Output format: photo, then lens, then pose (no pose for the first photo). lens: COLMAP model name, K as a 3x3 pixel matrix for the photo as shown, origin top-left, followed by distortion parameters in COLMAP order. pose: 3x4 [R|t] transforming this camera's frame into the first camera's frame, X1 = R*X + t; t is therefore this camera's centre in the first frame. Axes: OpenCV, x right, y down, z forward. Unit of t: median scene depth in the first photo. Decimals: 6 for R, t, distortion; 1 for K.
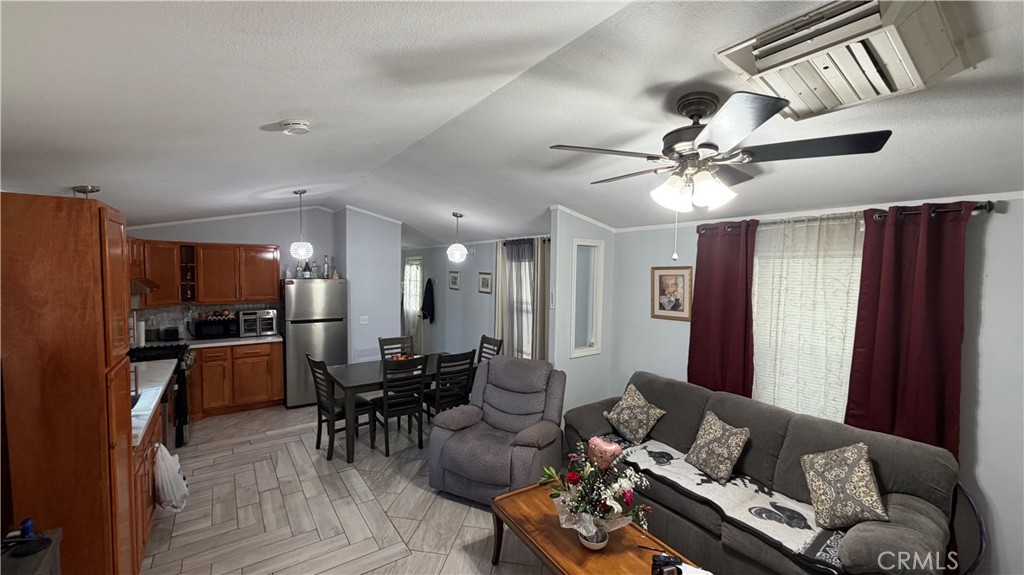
lens RADIAL K [[407.5, 0, 508.9], [0, 407.5, 288.7], [0, 0, 1]] dist [-0.001775, 0.000664]
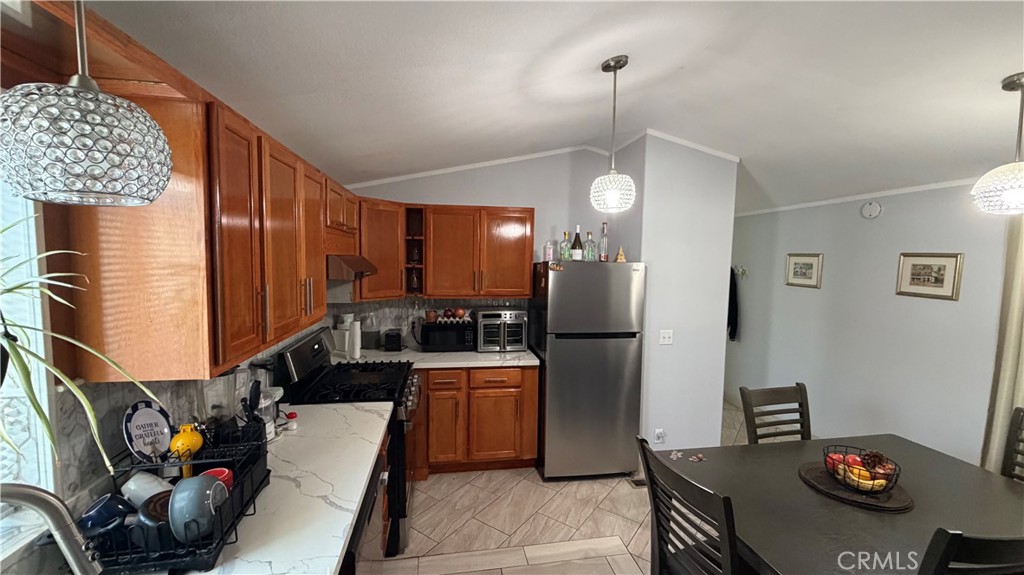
lens RADIAL K [[407.5, 0, 508.0], [0, 407.5, 288.7], [0, 0, 1]] dist [-0.001775, 0.000664]
pose [[0.898897, 0.035599, -0.436711, -0.436722], [-0.027055, 0.999302, 0.025772, 0.002933], [0.437323, -0.011351, 0.899233, 0.570635]]
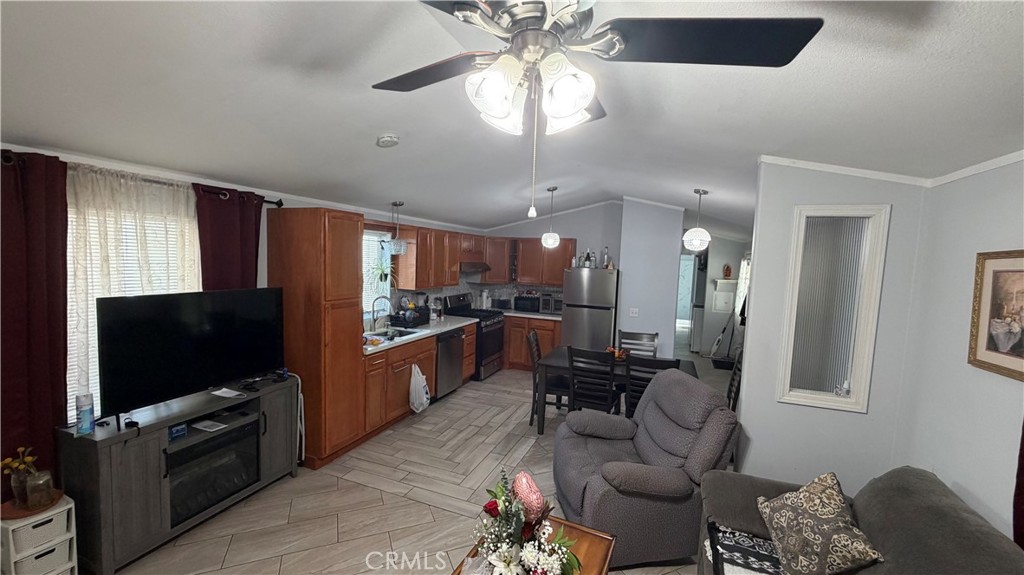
lens RADIAL K [[407.5, 0, 508.9], [0, 407.5, 289.7], [0, 0, 1]] dist [-0.001775, 0.000664]
pose [[0.545563, 0.073947, -0.834801, 0.414342], [-0.072429, 0.996533, 0.040939, 0.006055], [0.834934, 0.038129, 0.549027, 0.300322]]
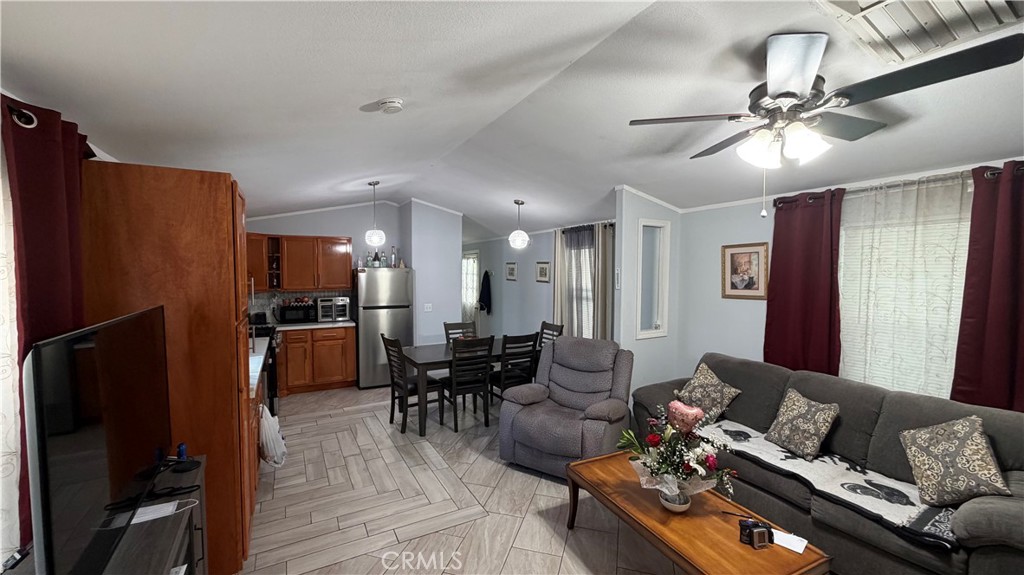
lens RADIAL K [[407.5, 0, 508.9], [0, 407.5, 288.8], [0, 0, 1]] dist [-0.001775, 0.000664]
pose [[0.993492, -0.004486, -0.113810, -0.042572], [0.003902, 0.999978, -0.005355, 0.049361], [0.113832, 0.004876, 0.993488, -0.022468]]
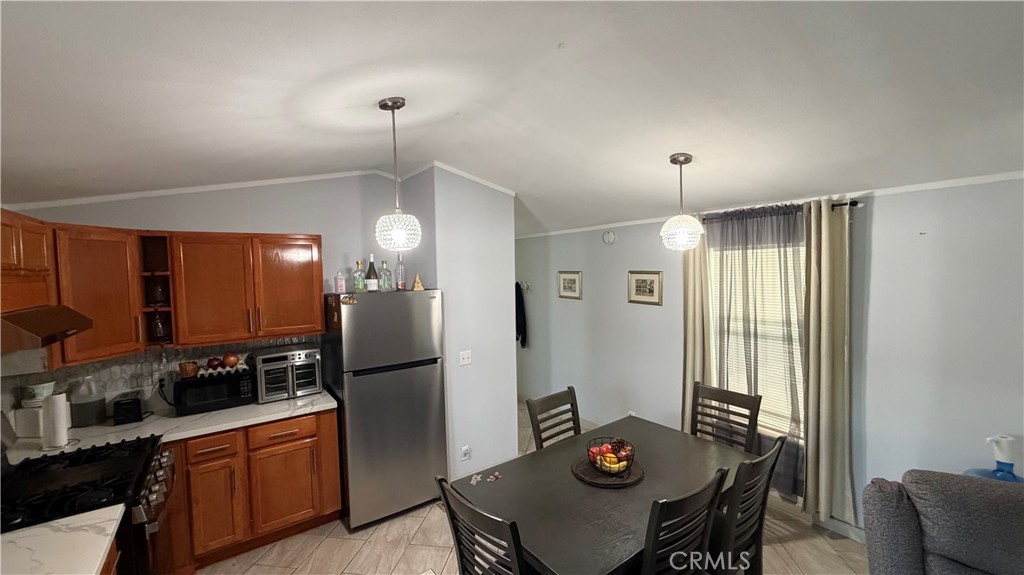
lens RADIAL K [[407.5, 0, 508.3], [0, 407.5, 288.3], [0, 0, 1]] dist [-0.001775, 0.000664]
pose [[0.999415, -0.033142, 0.008443, -0.417098], [0.033140, 0.999451, 0.000380, -0.030953], [-0.008451, -0.000100, 0.999964, 0.578743]]
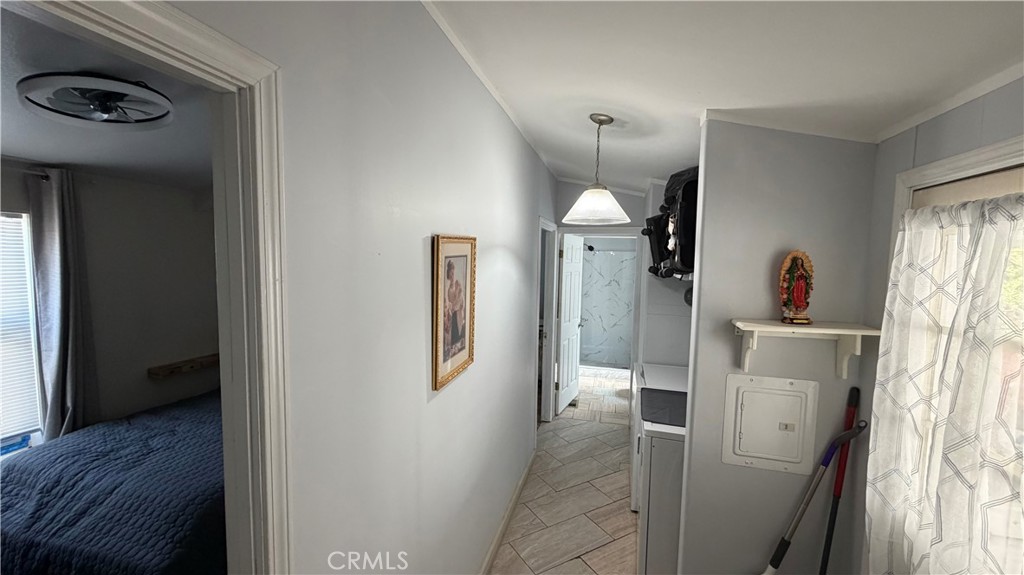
lens RADIAL K [[407.5, 0, 510.6], [0, 407.5, 288.0], [0, 0, 1]] dist [-0.001775, 0.000664]
pose [[0.637979, 0.052002, -0.768296, -0.498887], [-0.043759, 0.998553, 0.031250, -0.072078], [0.768810, 0.013683, 0.639331, 1.735419]]
